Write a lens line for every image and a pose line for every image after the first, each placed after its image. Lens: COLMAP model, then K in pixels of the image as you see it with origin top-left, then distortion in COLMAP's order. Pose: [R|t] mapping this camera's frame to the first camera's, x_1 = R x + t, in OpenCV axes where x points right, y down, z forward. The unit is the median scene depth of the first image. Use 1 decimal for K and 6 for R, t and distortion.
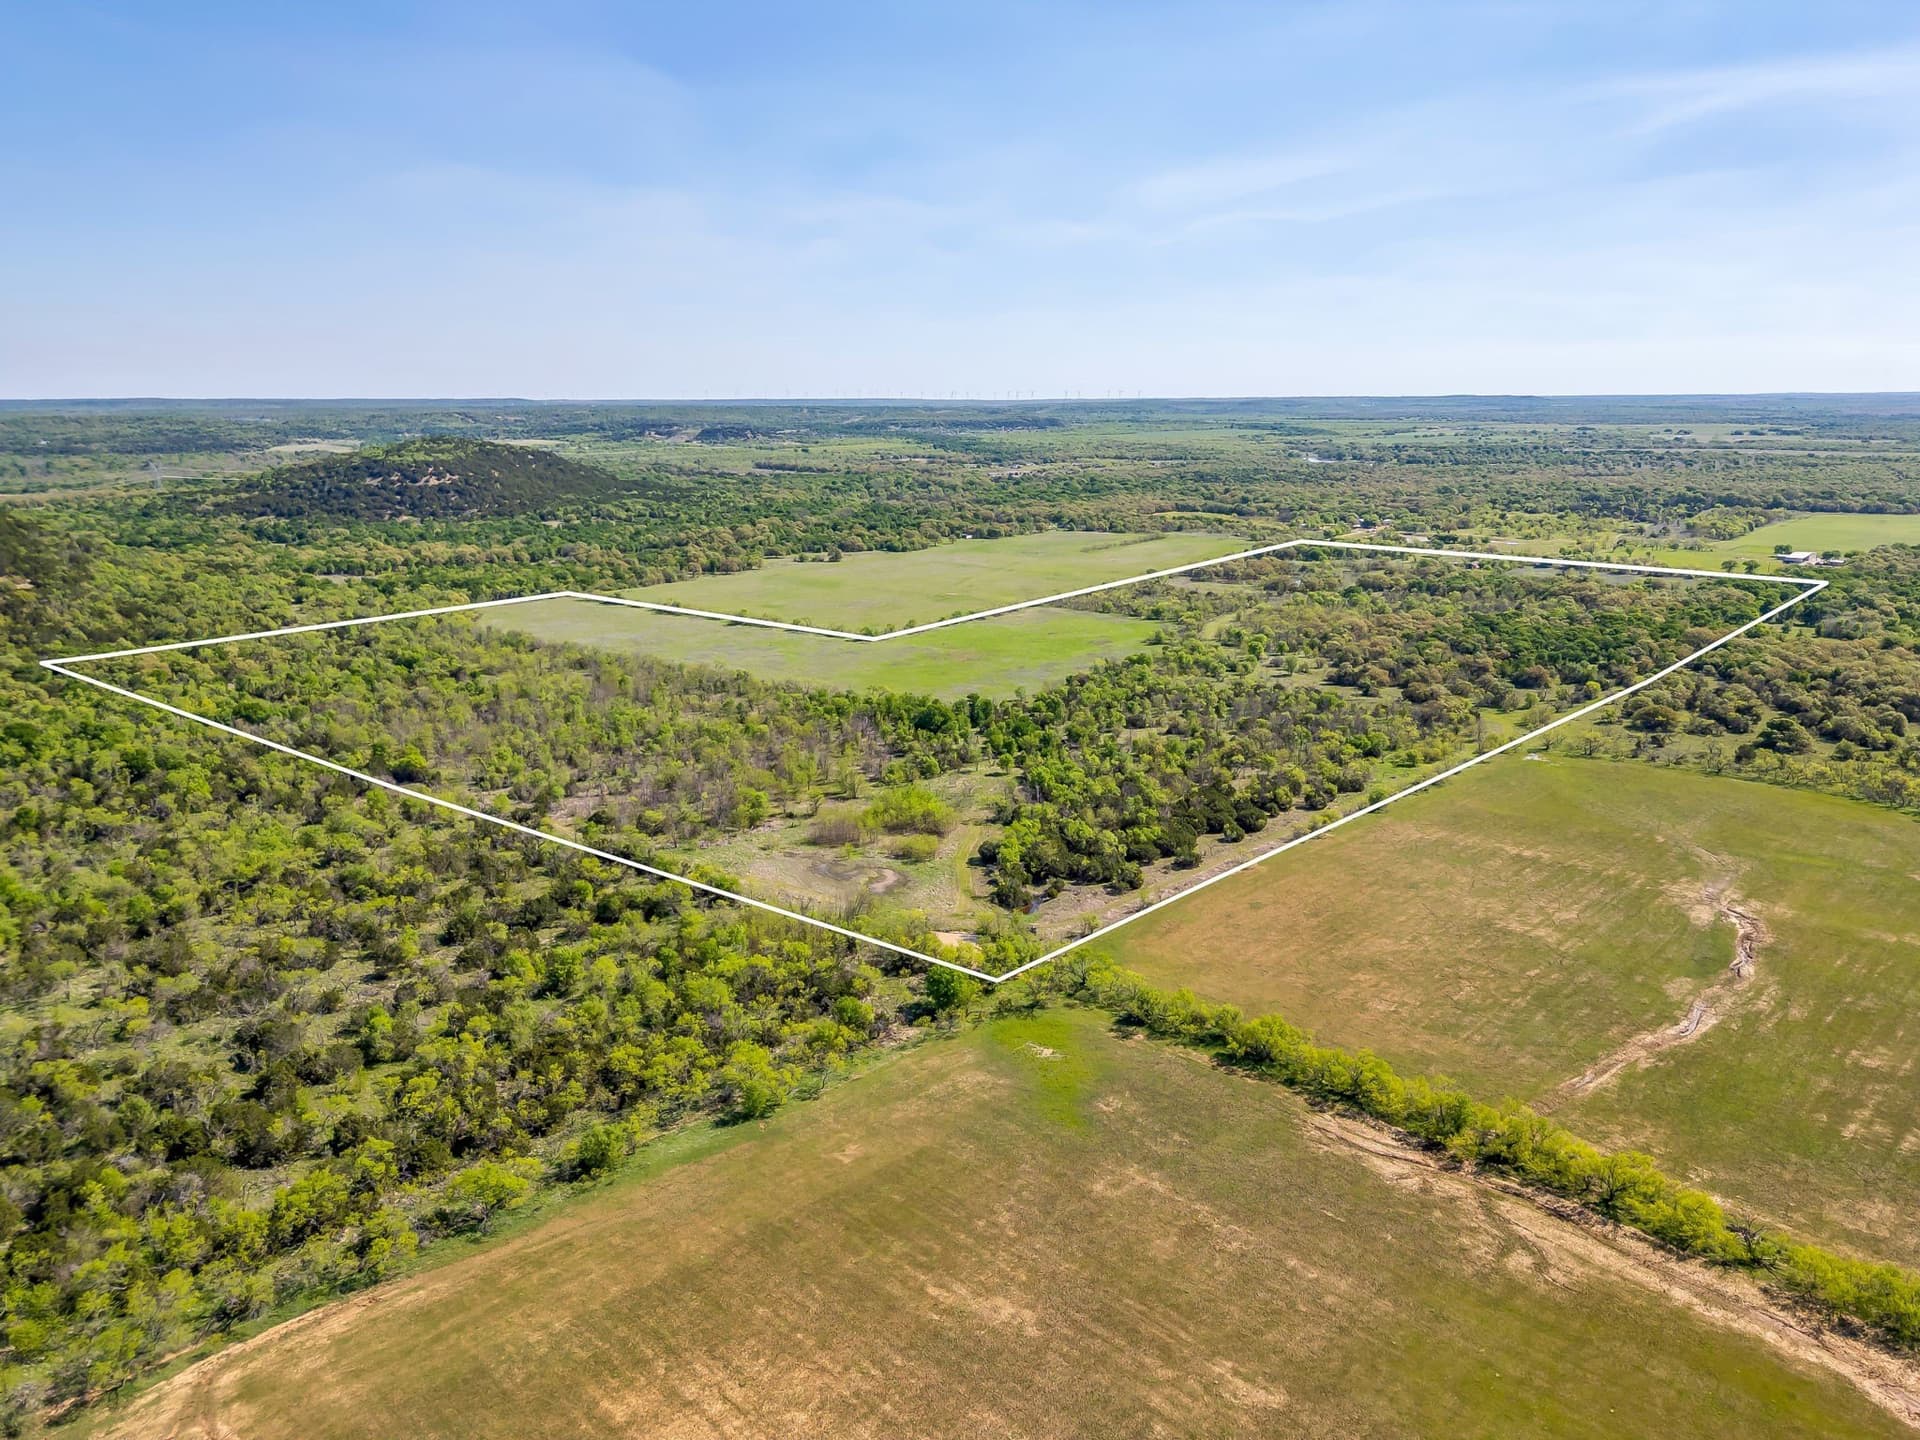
lens RADIAL K [[1380.4, 0, 965.2], [0, 1380.4, 717.9], [0, 0, 1]] dist [0.115207, -0.099524]
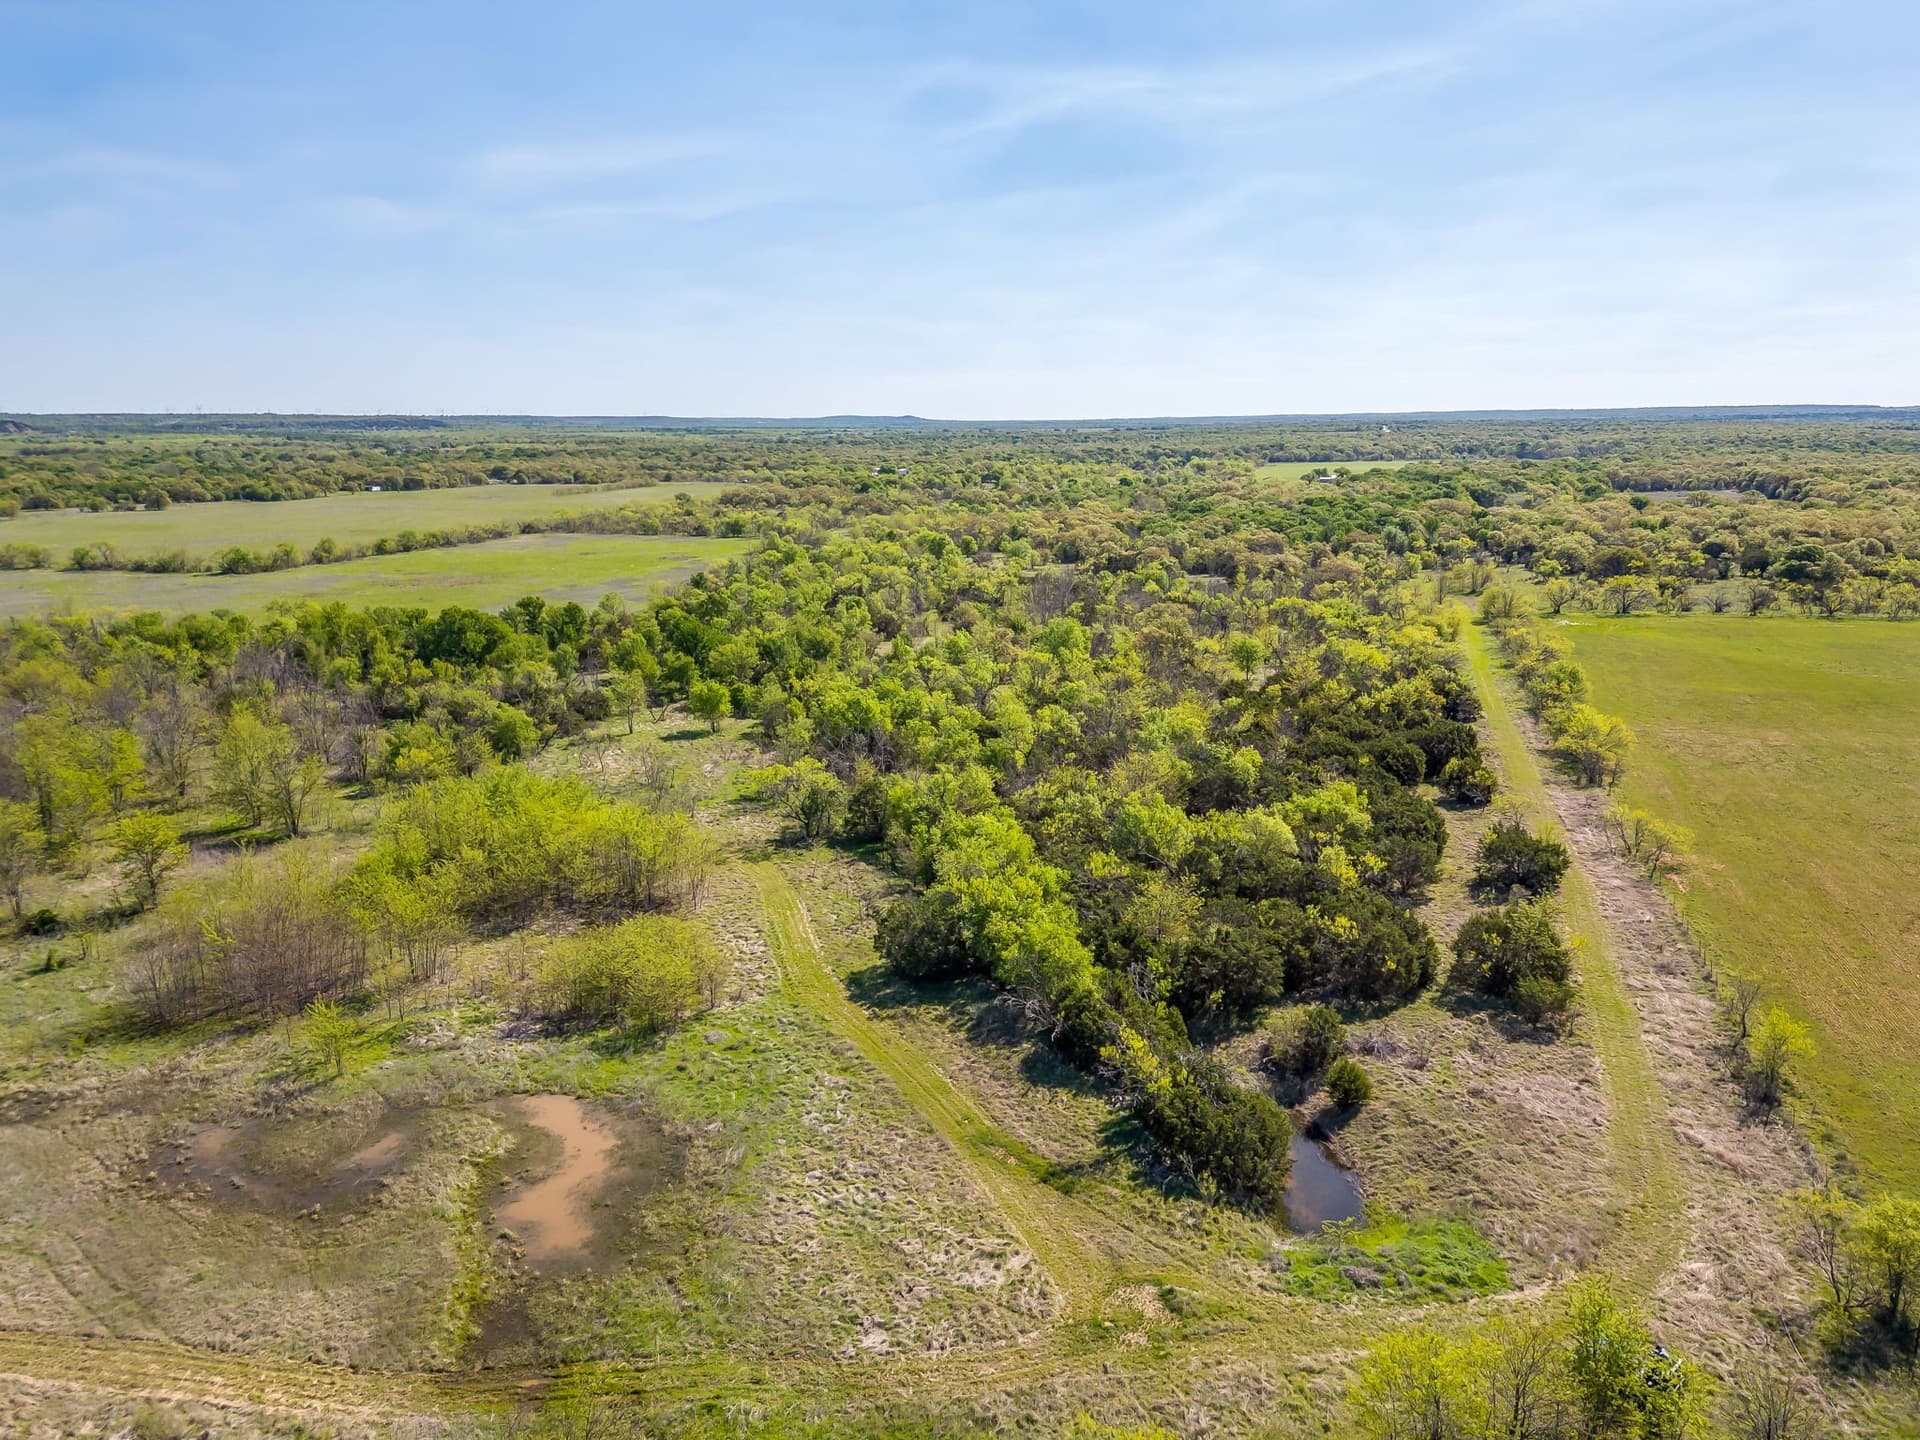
lens RADIAL K [[1380.4, 0, 965.2], [0, 1380.4, 717.9], [0, 0, 1]] dist [0.115207, -0.099524]
pose [[0.910606, -0.093643, 0.402527, -0.067626], [0.101908, 0.994793, 0.000889, 0.046289], [-0.400515, 0.040211, 0.915407, 0.642041]]
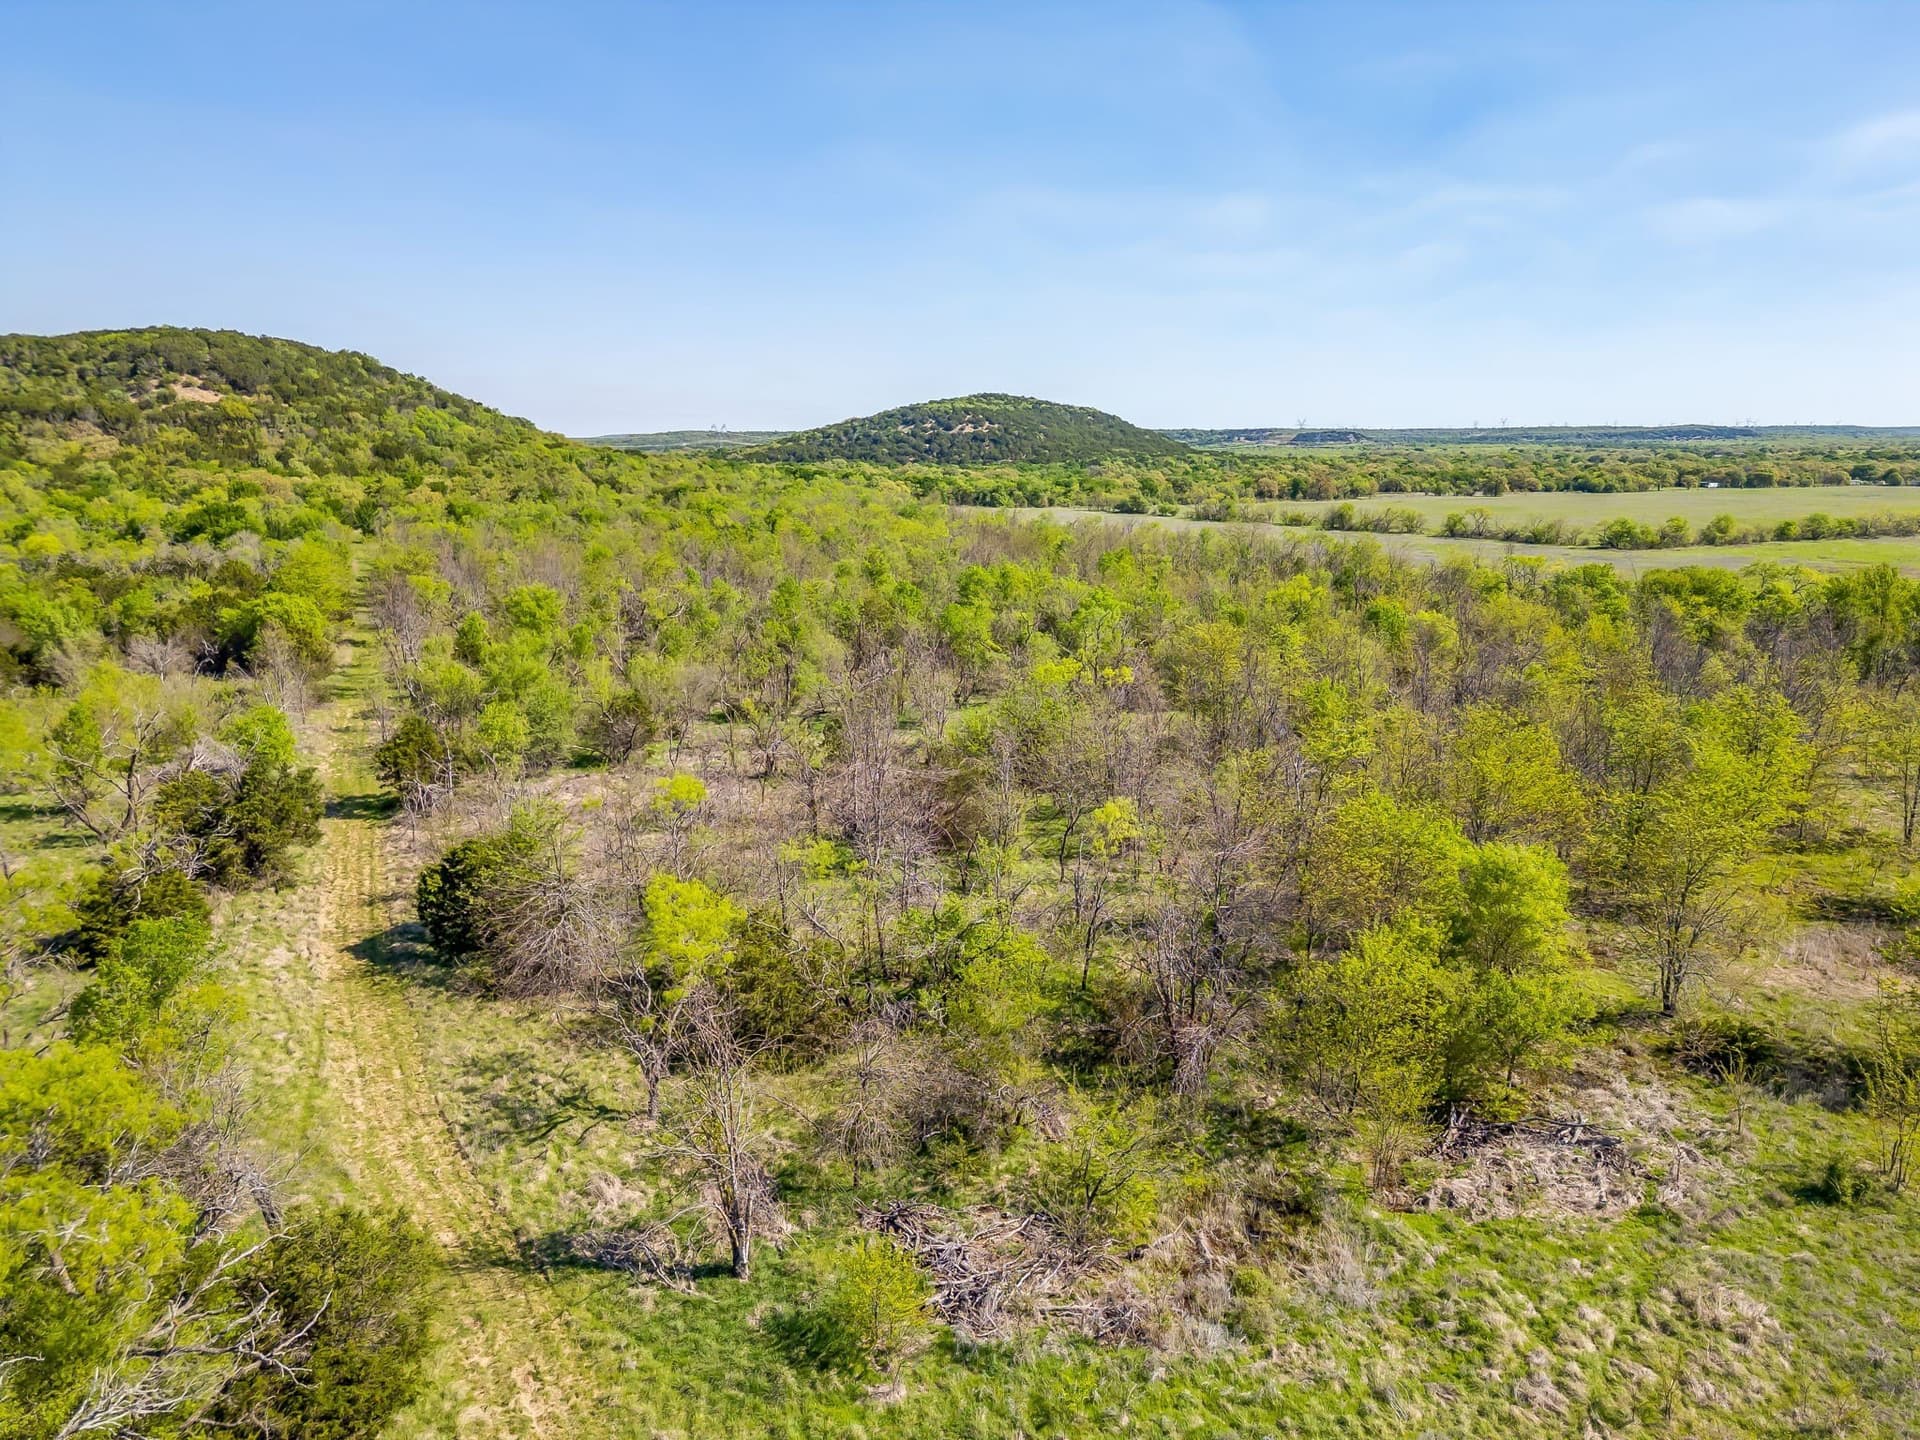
lens RADIAL K [[1380.4, 0, 965.2], [0, 1380.4, 717.9], [0, 0, 1]] dist [0.115207, -0.099524]
pose [[0.915993, 0.082469, -0.392626, -0.135836], [-0.095306, 0.995359, -0.013278, 0.045452], [0.389709, 0.049582, 0.919602, 0.800528]]
